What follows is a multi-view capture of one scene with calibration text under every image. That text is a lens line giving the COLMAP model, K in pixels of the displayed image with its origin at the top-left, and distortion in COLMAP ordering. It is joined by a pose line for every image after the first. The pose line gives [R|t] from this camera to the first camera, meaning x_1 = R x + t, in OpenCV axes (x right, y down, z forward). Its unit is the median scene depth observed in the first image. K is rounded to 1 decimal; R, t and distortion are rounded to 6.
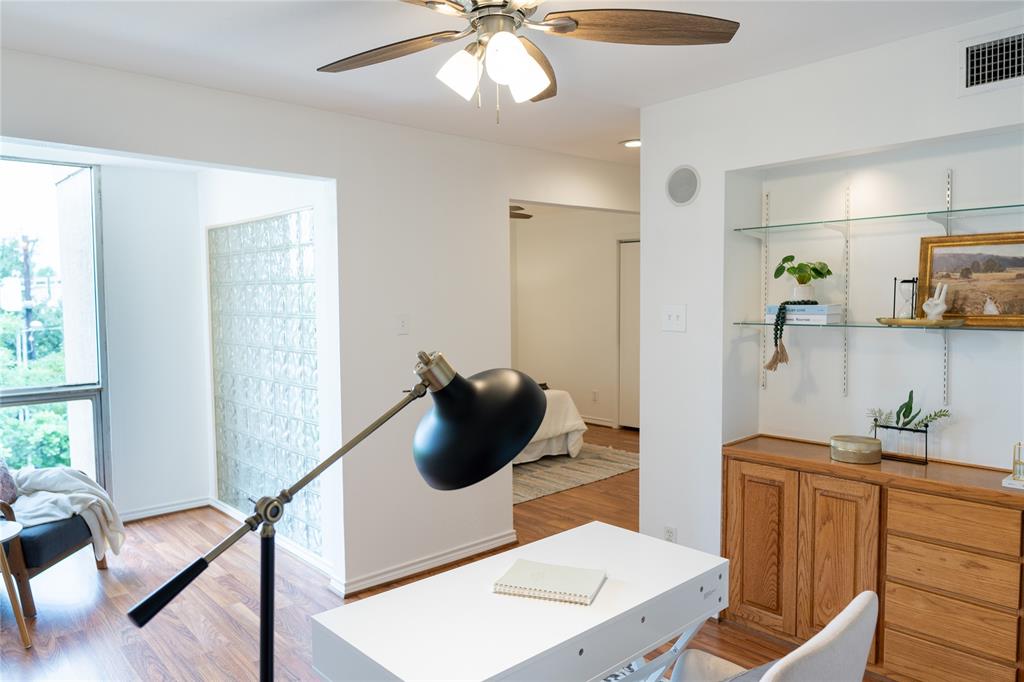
lens RADIAL K [[705.3, 0, 508.0], [0, 705.3, 339.8], [0, 0, 1]] dist [0.000410, -0.006058]
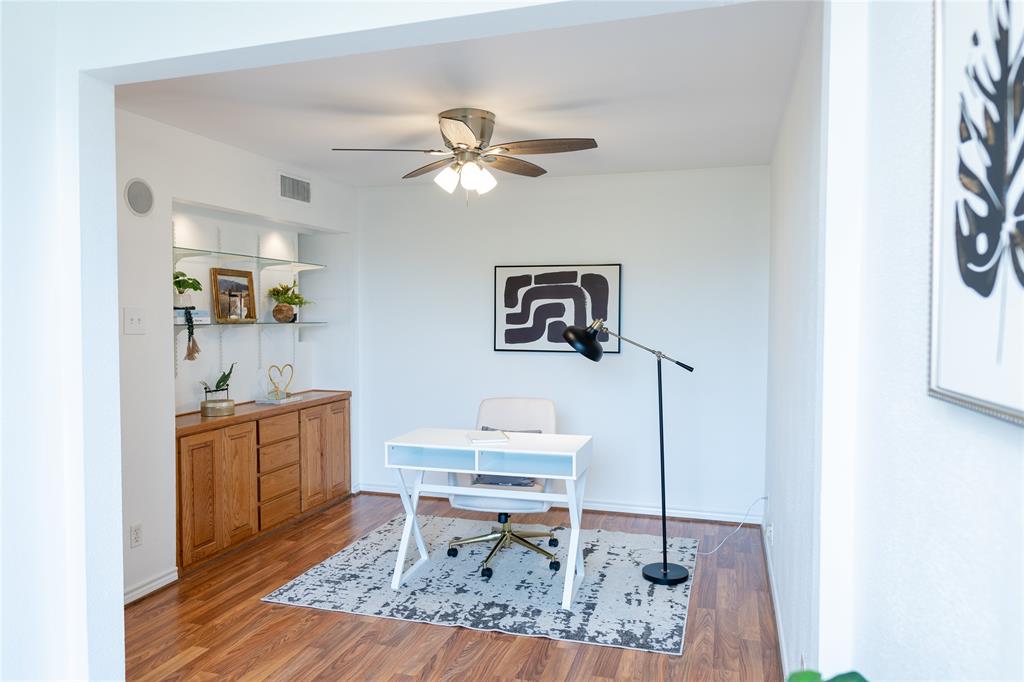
lens RADIAL K [[684.7, 0, 512.0], [0, 684.7, 341.0], [0, 0, 1]] dist [-0.004114, -0.001942]
pose [[-0.507815, -0.023614, 0.861143, -1.010370], [0.057417, 0.996474, 0.061184, -0.034814], [-0.859551, 0.080514, -0.504668, 1.137559]]
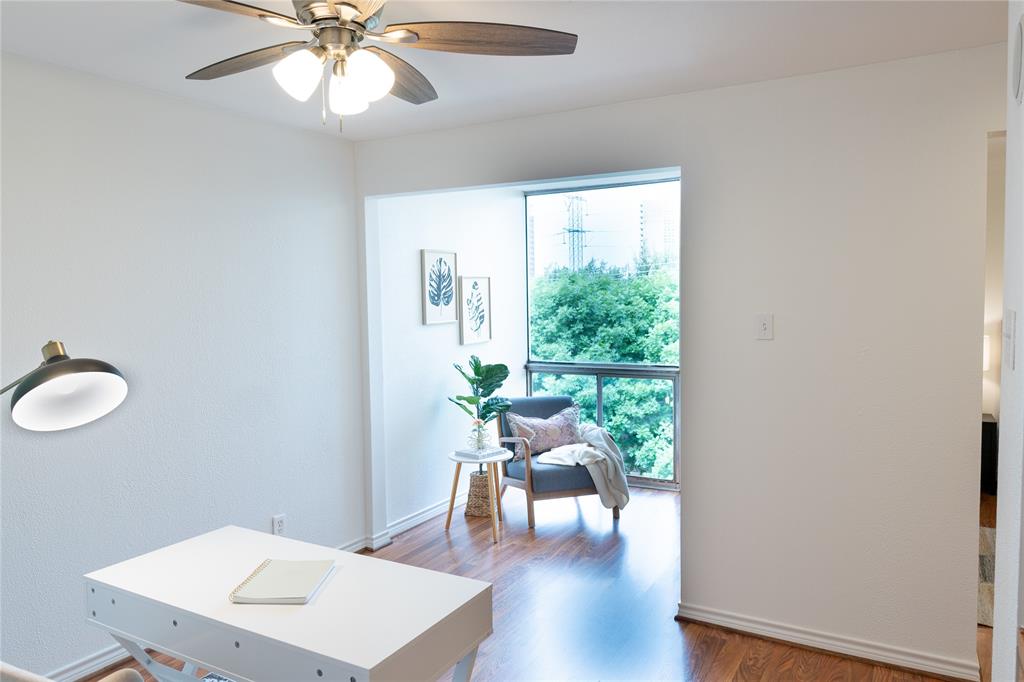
lens RADIAL K [[705.3, 0, 508.0], [0, 705.3, 339.8], [0, 0, 1]] dist [0.000410, -0.006058]
pose [[0.304305, 0.055298, -0.950968, 0.618962], [-0.044454, 0.998050, 0.043811, -0.027839], [0.951537, 0.028942, 0.306170, 0.567323]]
